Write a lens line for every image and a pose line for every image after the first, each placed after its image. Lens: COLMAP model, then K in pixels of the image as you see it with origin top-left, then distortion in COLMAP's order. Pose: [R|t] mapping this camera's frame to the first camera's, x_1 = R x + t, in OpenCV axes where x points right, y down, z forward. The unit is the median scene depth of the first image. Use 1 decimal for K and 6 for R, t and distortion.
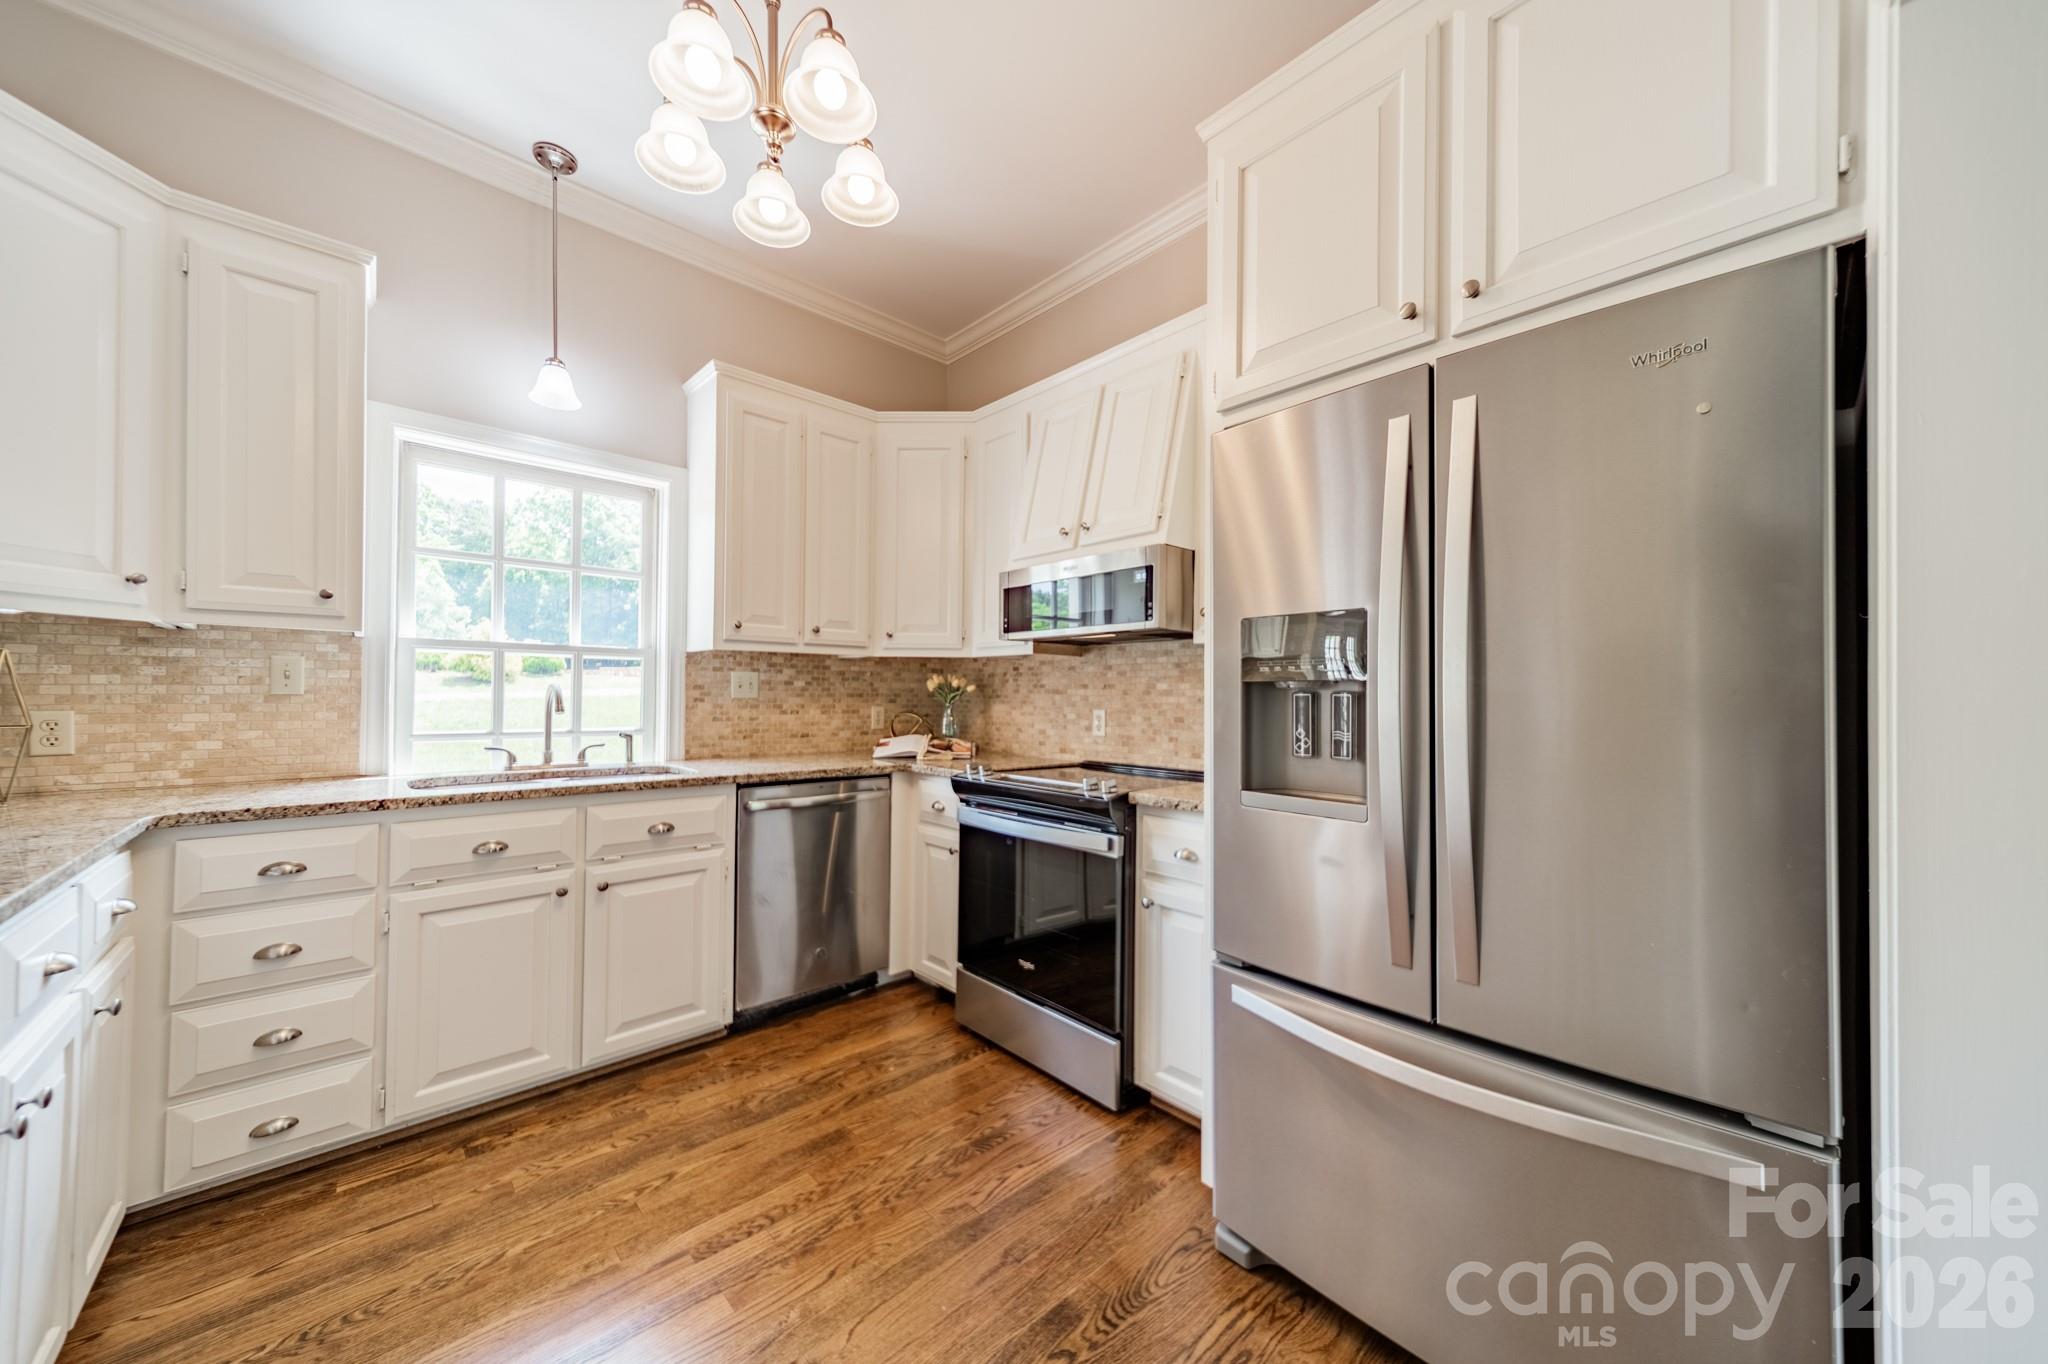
lens RADIAL K [[712.1, 0, 1027.0], [0, 712.1, 681.1], [0, 0, 1]] dist [0.010271, -0.000335]
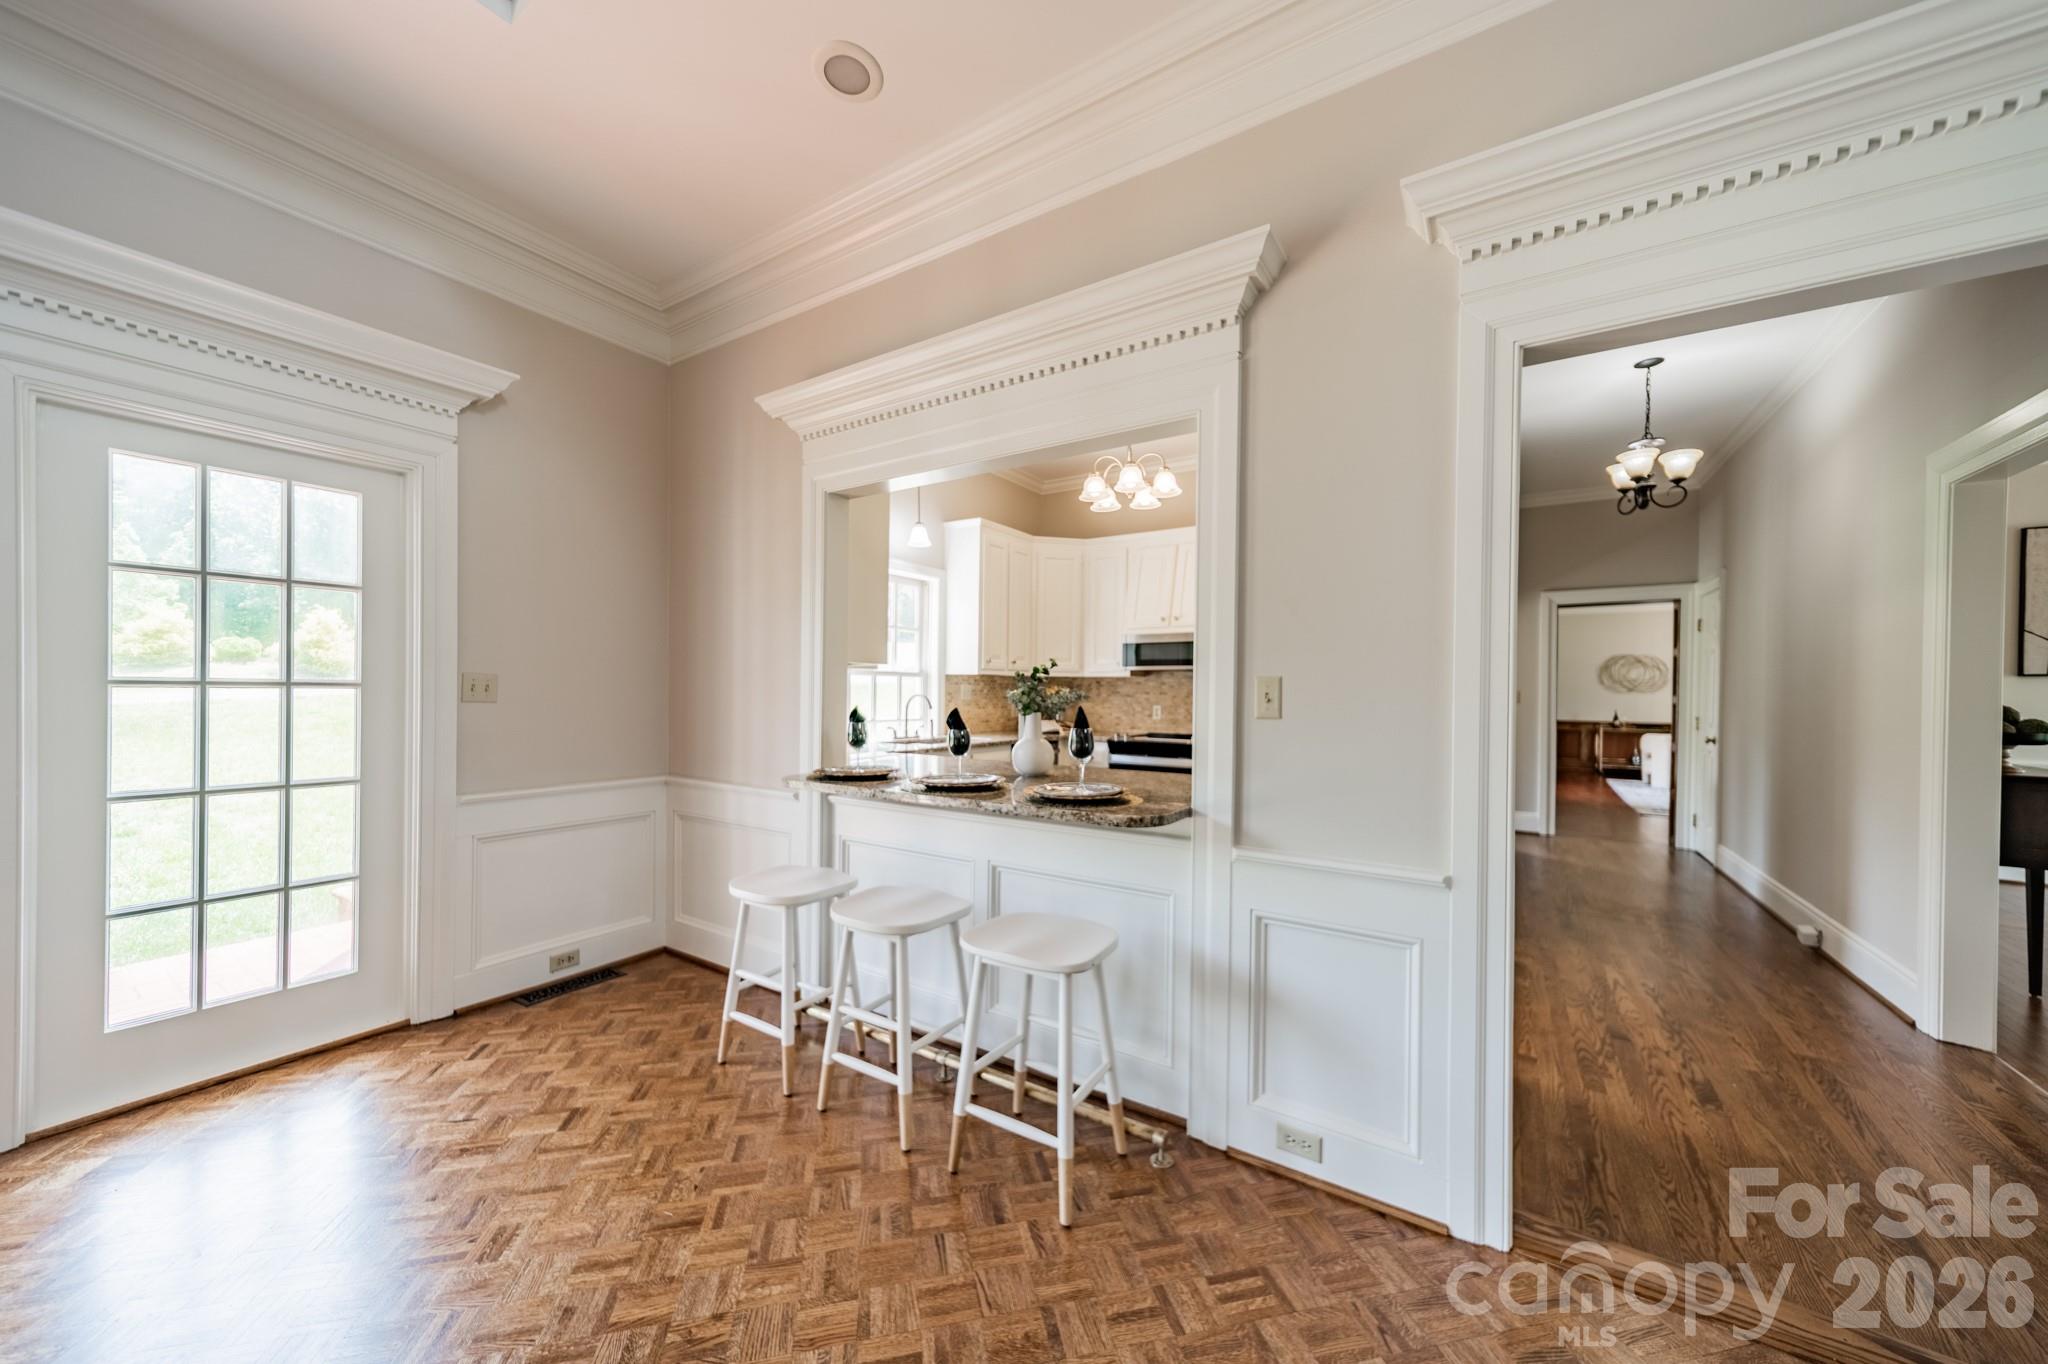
lens RADIAL K [[712.1, 0, 1019.4], [0, 712.1, 693.6], [0, 0, 1]] dist [0.010271, -0.000335]
pose [[0.966523, -0.001634, 0.256575, -0.941139], [-0.005170, 0.999653, 0.025842, -0.049331], [-0.256529, -0.026303, 0.966179, -0.946948]]
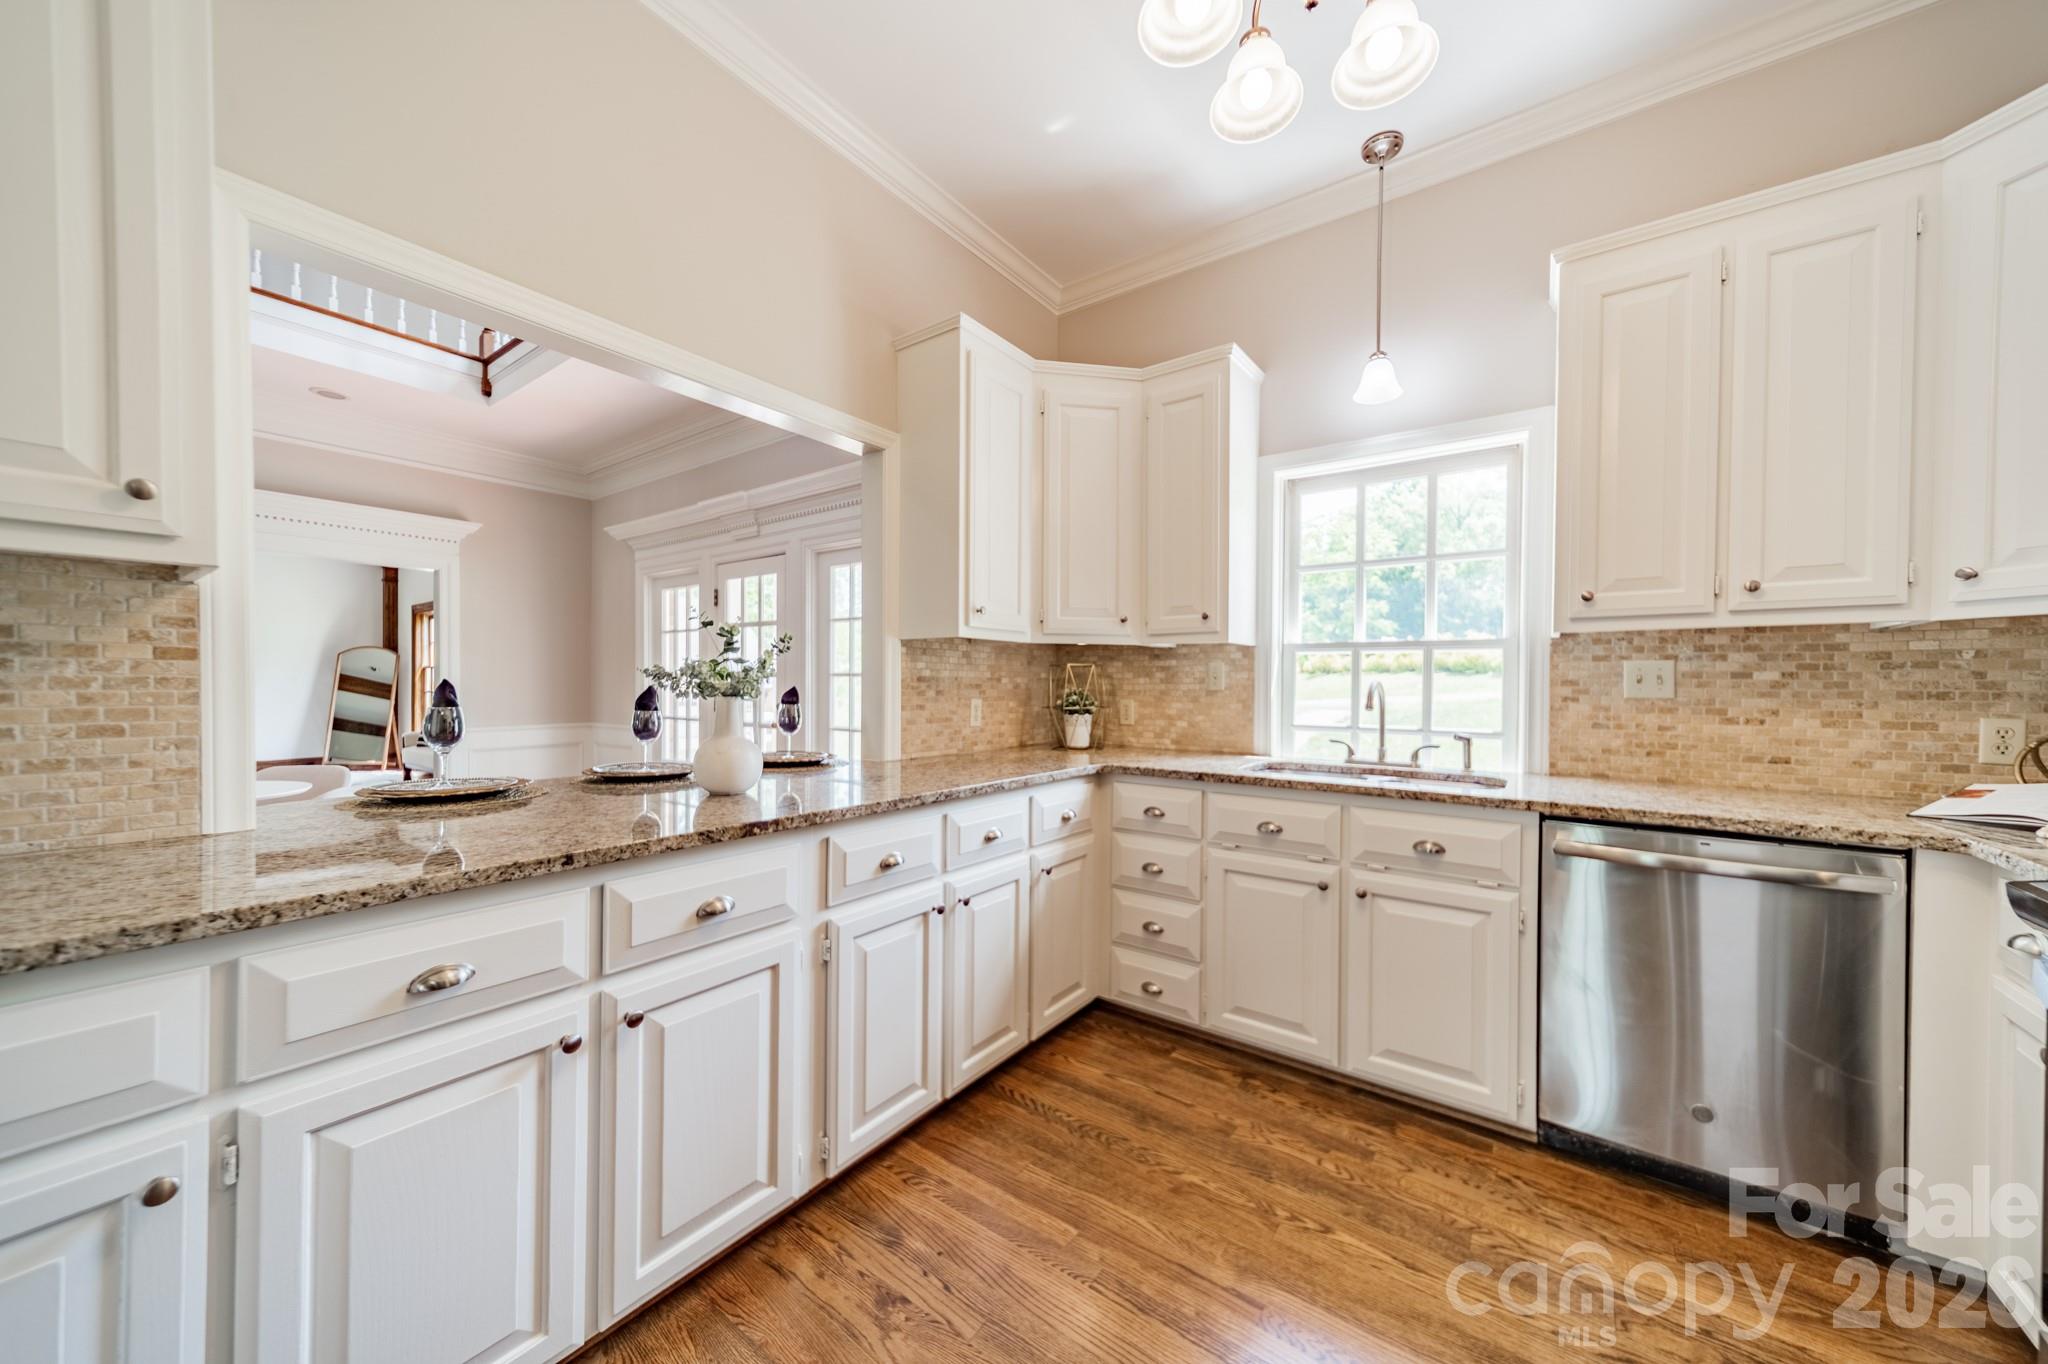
lens RADIAL K [[712.1, 0, 1027.0], [0, 712.1, 687.1], [0, 0, 1]] dist [0.010271, -0.000335]
pose [[0.201570, -0.001192, -0.979473, 0.224029], [0.014511, 0.999893, 0.001769, 0.004151], [0.979367, -0.014569, 0.201566, 0.339858]]
